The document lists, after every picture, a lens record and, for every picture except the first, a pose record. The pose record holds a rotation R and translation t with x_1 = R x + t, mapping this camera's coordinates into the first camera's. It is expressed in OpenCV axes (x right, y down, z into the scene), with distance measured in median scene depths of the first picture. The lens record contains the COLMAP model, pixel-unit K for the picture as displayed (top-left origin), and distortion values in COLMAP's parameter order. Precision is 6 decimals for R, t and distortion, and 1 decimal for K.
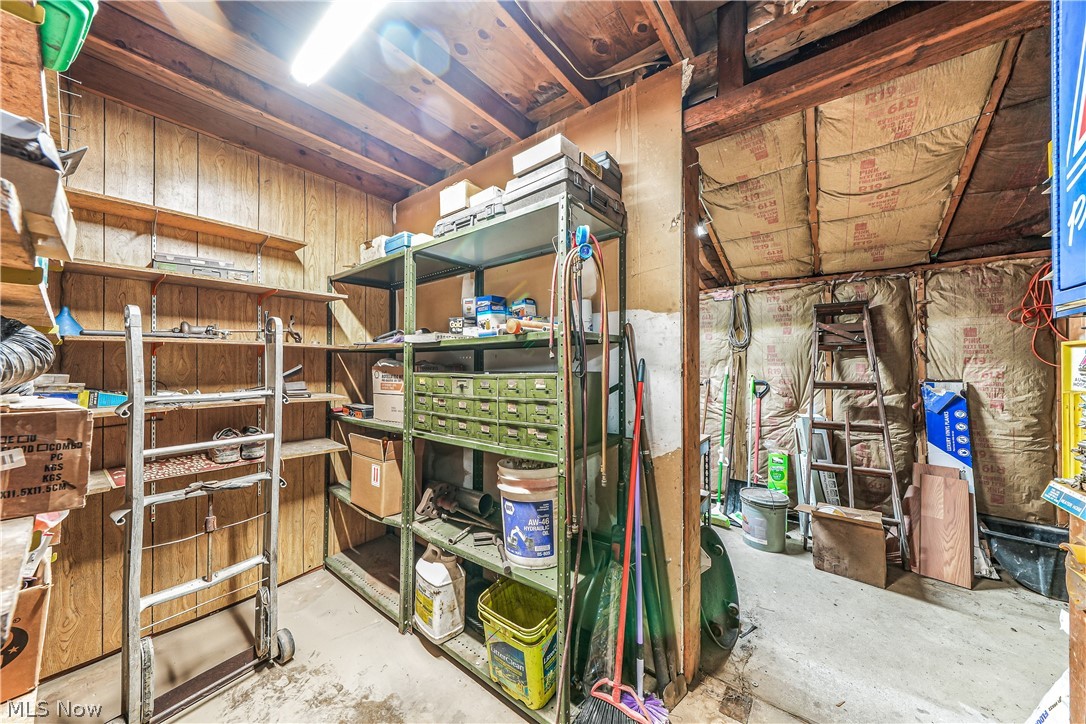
lens RADIAL K [[375.0, 0, 507.4], [0, 375.0, 360.5], [0, 0, 1]] dist [-0.013246, 0.000579]
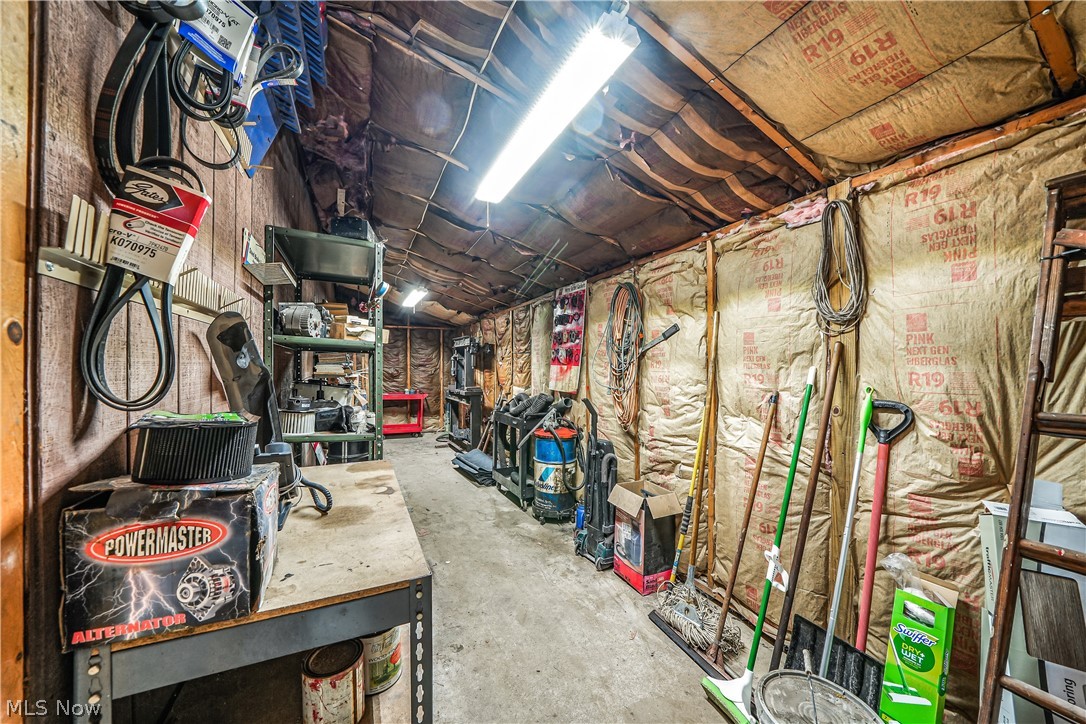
lens RADIAL K [[375.0, 0, 542.2], [0, 375.0, 363.6], [0, 0, 1]] dist [-0.013246, 0.000579]
pose [[0.913712, -0.003586, -0.406348, 0.501729], [0.006452, 0.999963, 0.005684, 0.007728], [0.406312, -0.007815, 0.913701, 0.476306]]
